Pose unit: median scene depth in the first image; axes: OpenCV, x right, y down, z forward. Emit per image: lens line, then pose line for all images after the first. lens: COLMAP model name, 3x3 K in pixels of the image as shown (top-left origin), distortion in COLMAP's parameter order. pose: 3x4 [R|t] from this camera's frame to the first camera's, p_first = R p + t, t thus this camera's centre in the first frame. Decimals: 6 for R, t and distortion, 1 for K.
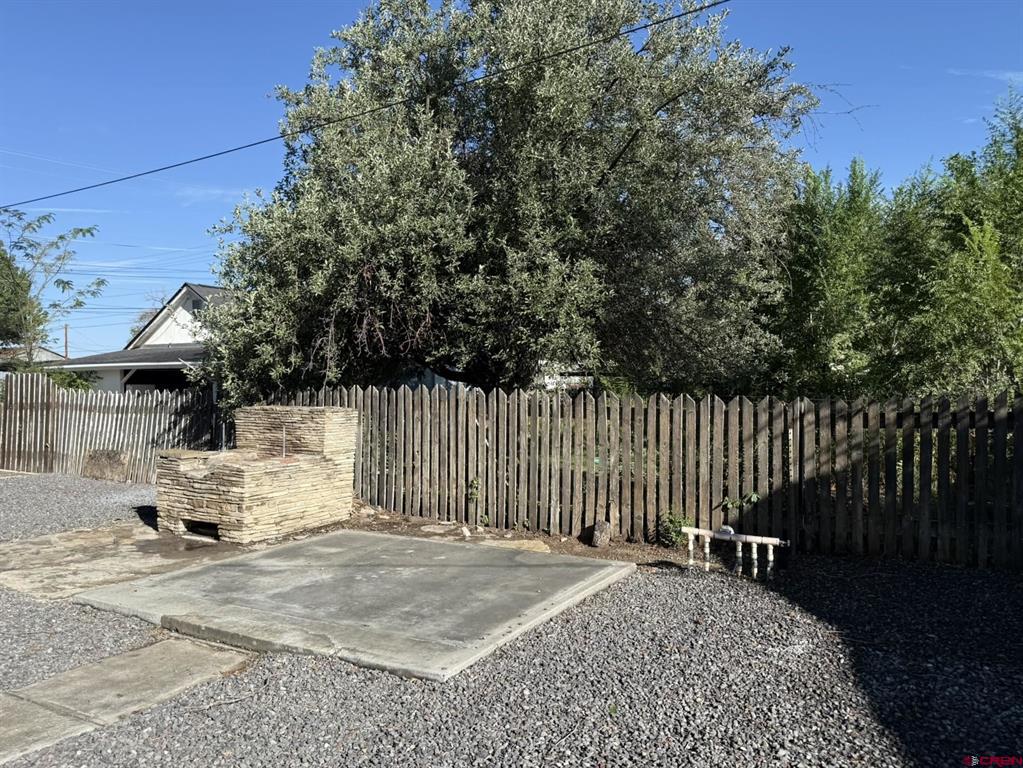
lens RADIAL K [[748.1, 0, 518.1], [0, 748.1, 381.5], [0, 0, 1]] dist [0.110815, -0.144531]
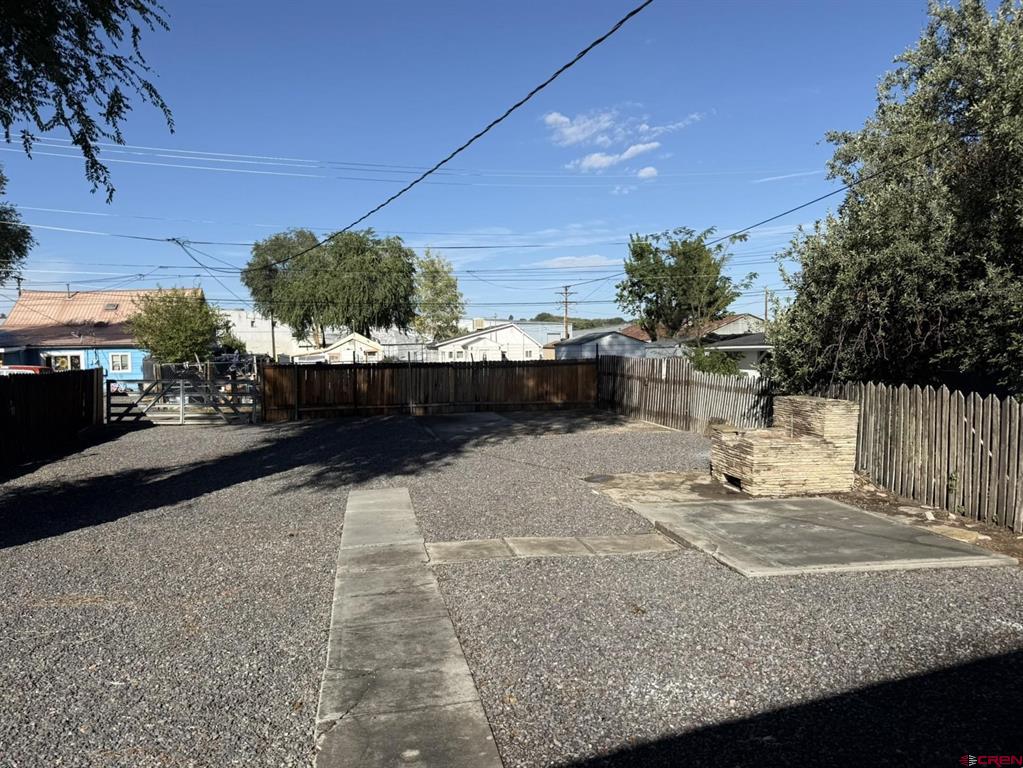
lens RADIAL K [[748.1, 0, 518.1], [0, 748.1, 381.5], [0, 0, 1]] dist [0.110815, -0.144531]
pose [[0.656655, 0.031175, -0.753546, 0.366839], [0.005580, 0.998917, 0.046189, -0.061169], [0.754170, -0.034535, 0.655770, -0.230634]]
